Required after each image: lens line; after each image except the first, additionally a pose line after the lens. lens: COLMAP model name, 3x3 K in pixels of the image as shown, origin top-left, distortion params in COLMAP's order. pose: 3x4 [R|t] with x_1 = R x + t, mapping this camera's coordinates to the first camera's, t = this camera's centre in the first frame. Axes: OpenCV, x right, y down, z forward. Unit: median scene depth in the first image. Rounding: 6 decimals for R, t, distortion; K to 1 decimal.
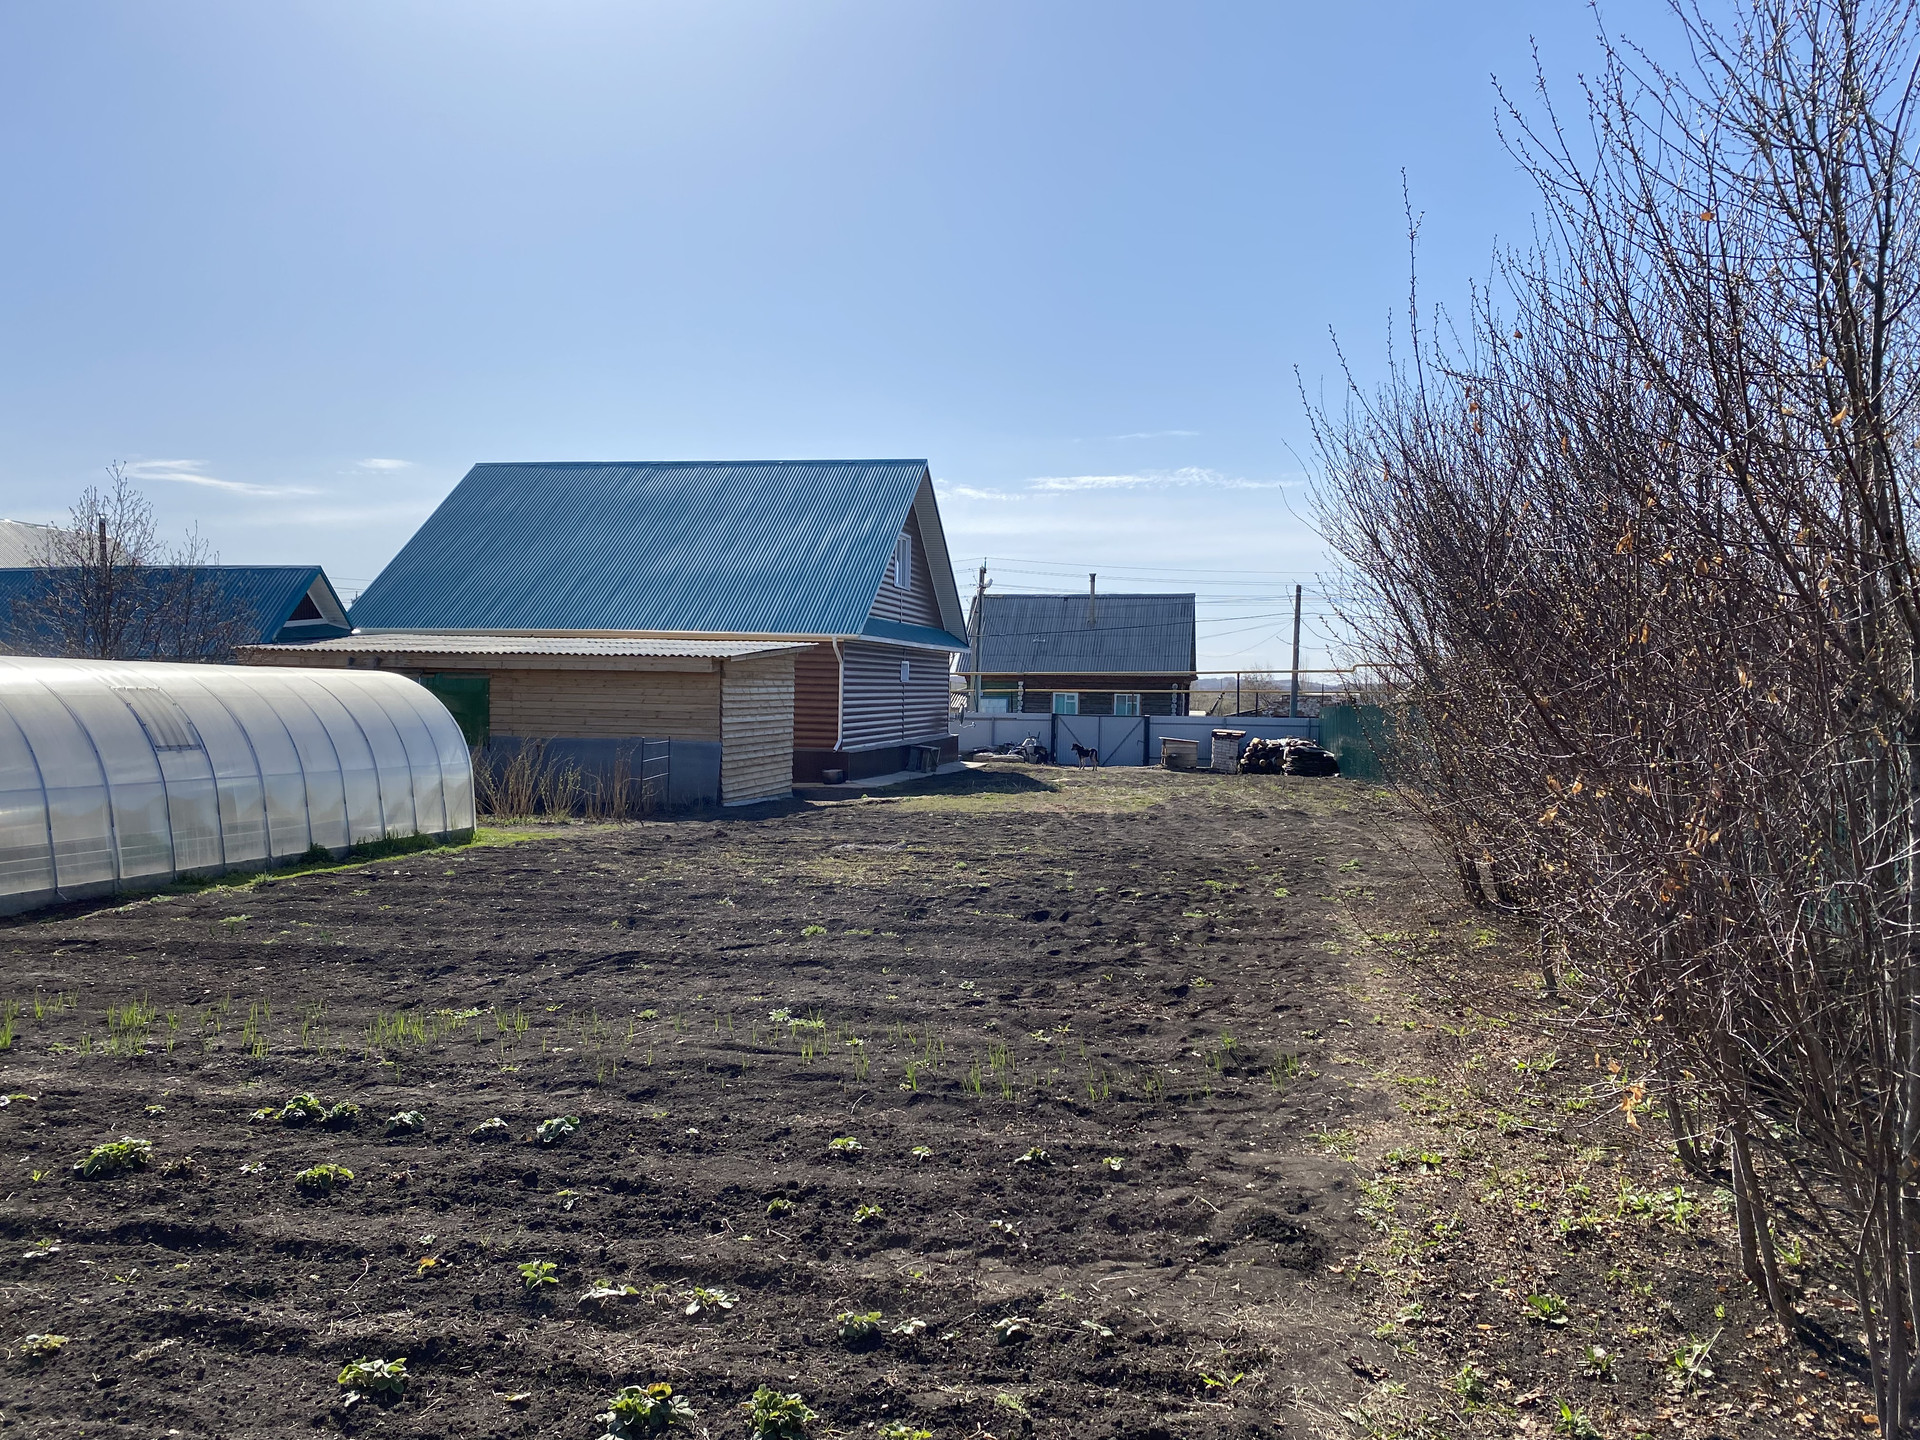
lens RADIAL K [[1431.8, 0, 962.9], [0, 1431.8, 728.7], [0, 0, 1]] dist [0.007750, -0.022414]
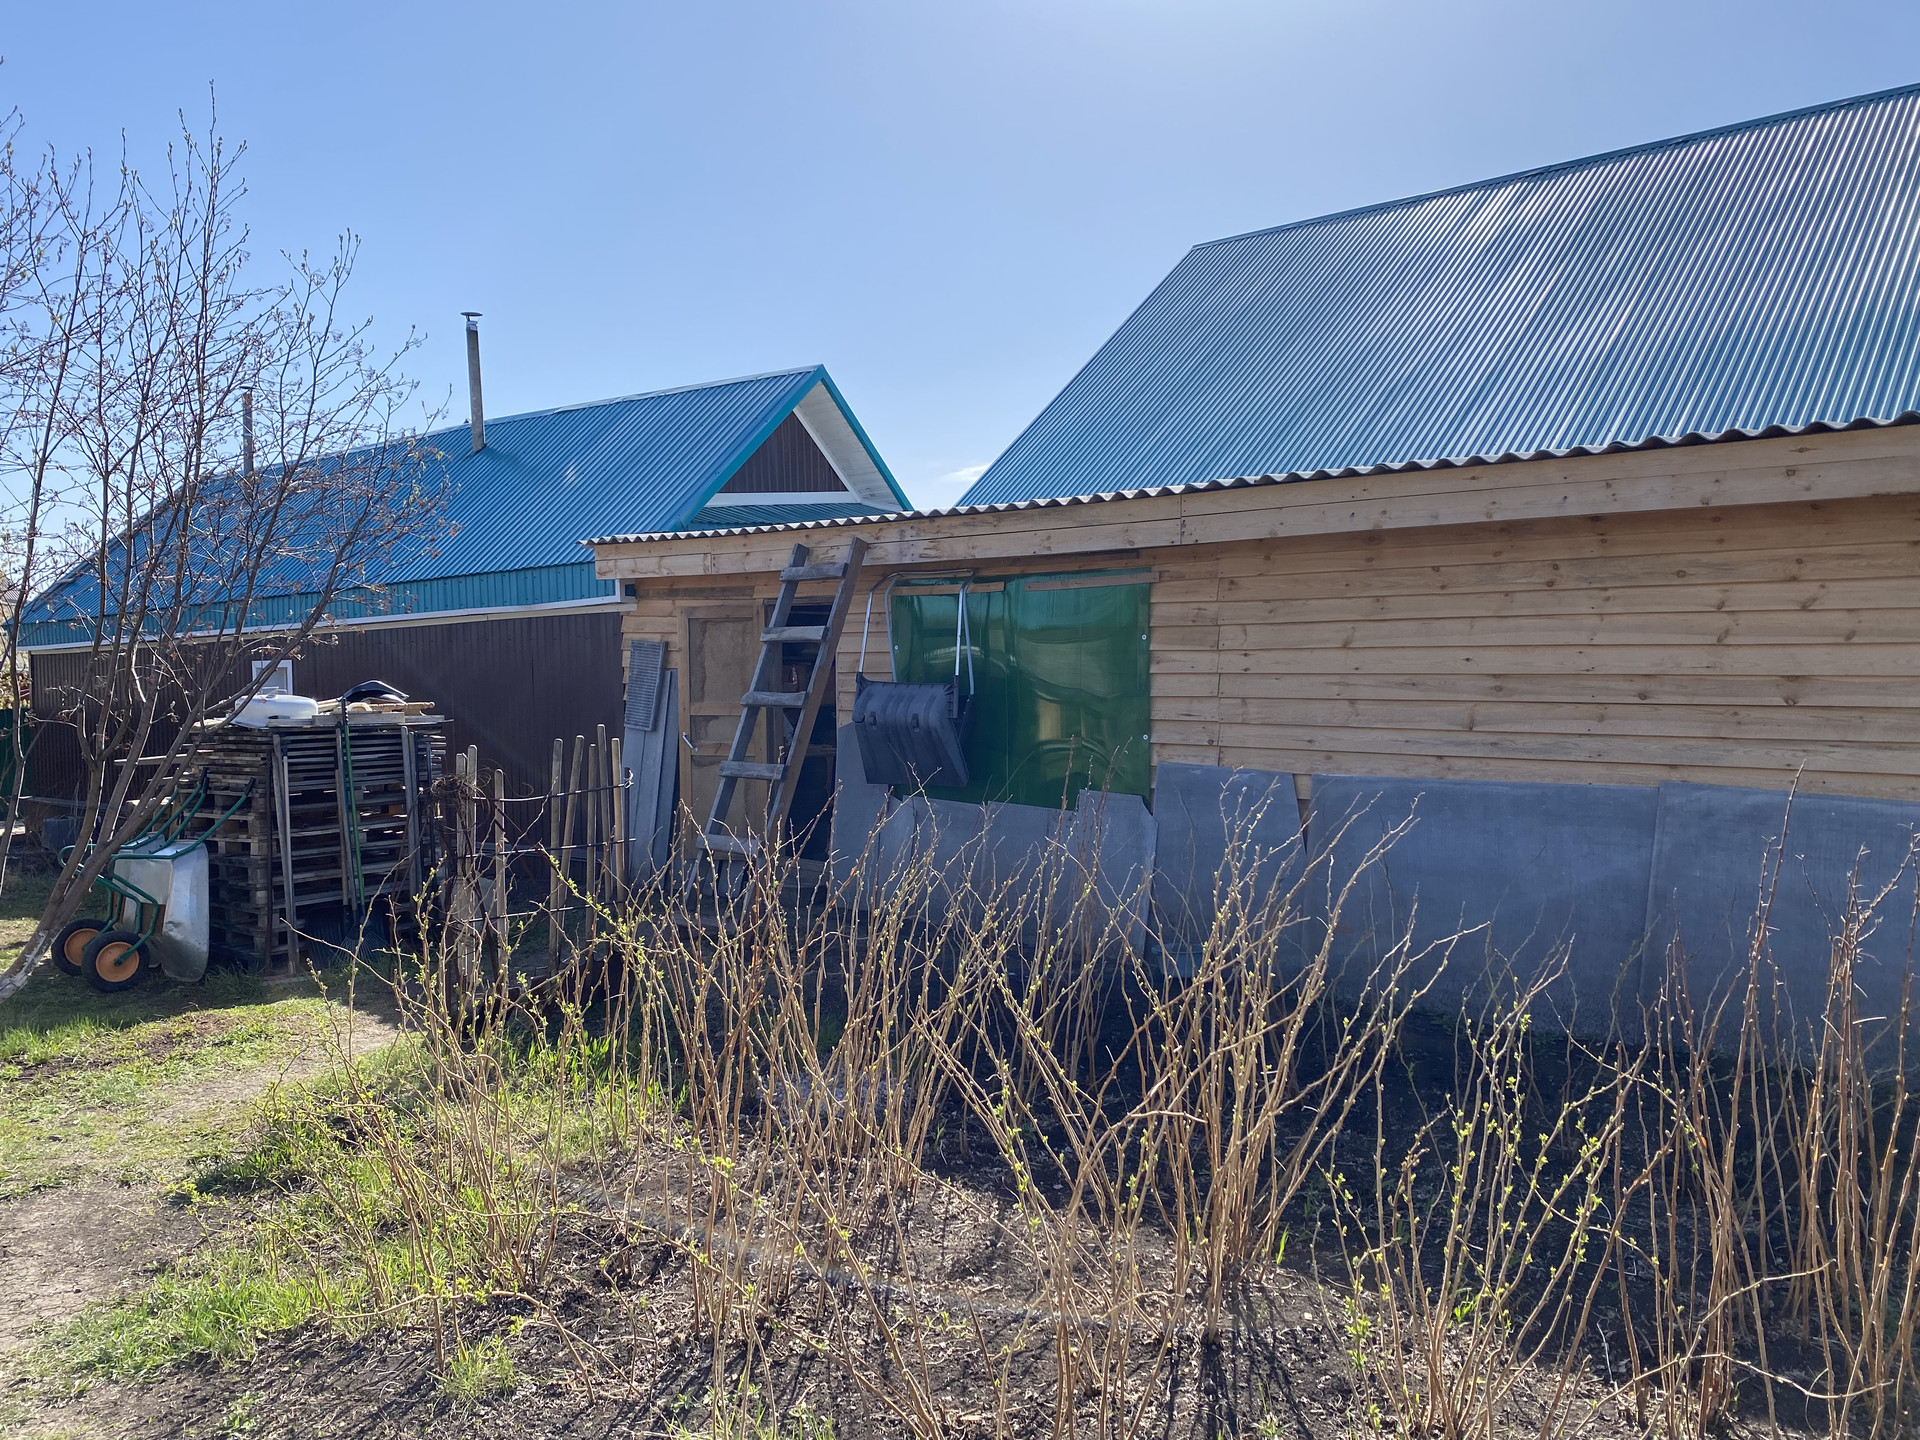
lens RADIAL K [[1431.8, 0, 961.8], [0, 1431.8, 720.7], [0, 0, 1]] dist [0.007750, -0.022414]
pose [[0.865495, -0.002423, -0.500912, -0.207361], [0.012878, 0.999765, 0.017415, -0.010579], [0.500752, -0.021523, 0.865323, 0.703349]]
